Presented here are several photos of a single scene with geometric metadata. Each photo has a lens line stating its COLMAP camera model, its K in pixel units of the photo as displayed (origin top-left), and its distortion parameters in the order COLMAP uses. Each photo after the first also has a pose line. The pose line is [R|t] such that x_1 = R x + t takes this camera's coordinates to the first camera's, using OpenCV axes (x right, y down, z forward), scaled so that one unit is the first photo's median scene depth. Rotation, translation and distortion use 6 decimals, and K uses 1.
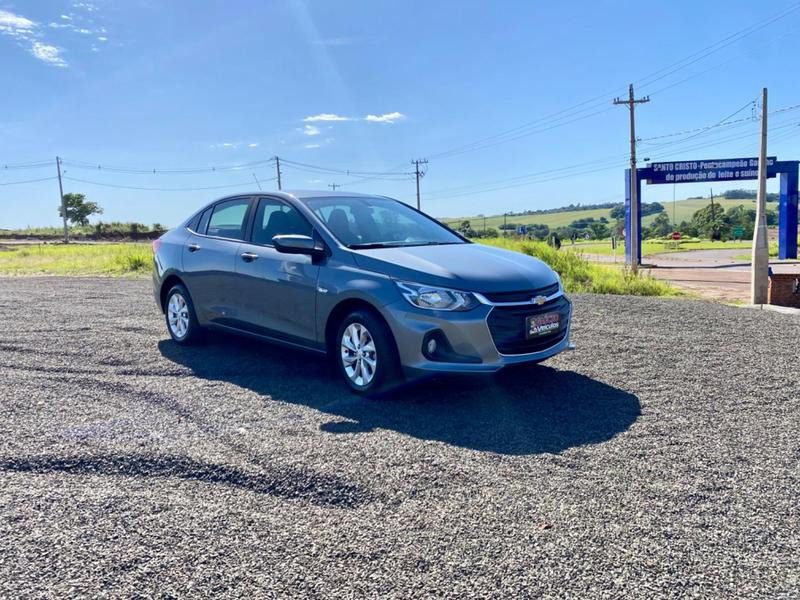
lens RADIAL K [[623.9, 0, 390.3], [0, 623.9, 300.9], [0, 0, 1]] dist [0.004746, 0.080059]
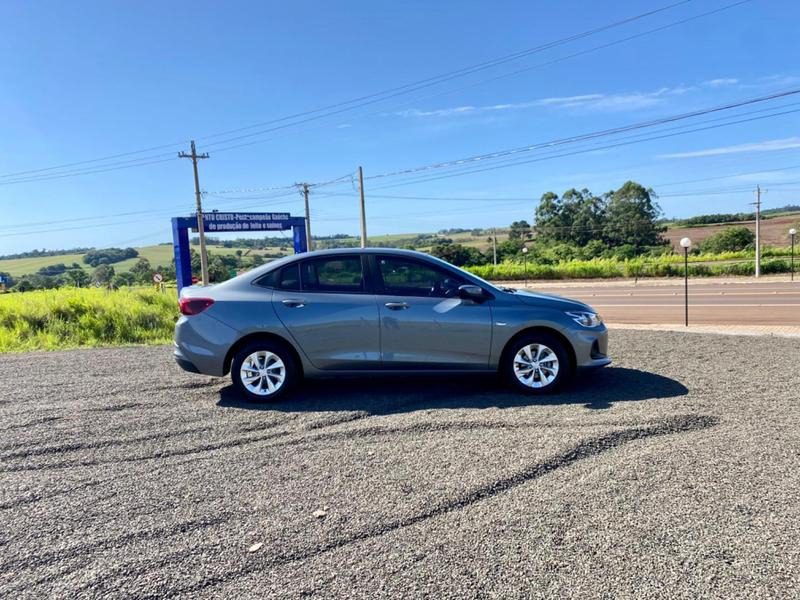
lens RADIAL K [[633.1, 0, 400.0], [0, 633.1, 300.0], [0, 0, 1]] dist [0.008315, 0.009262]
pose [[0.697762, -0.058720, 0.713919, -0.120477], [0.111173, 0.993436, -0.026946, -0.005517], [-0.707650, 0.098171, 0.699710, 0.017261]]
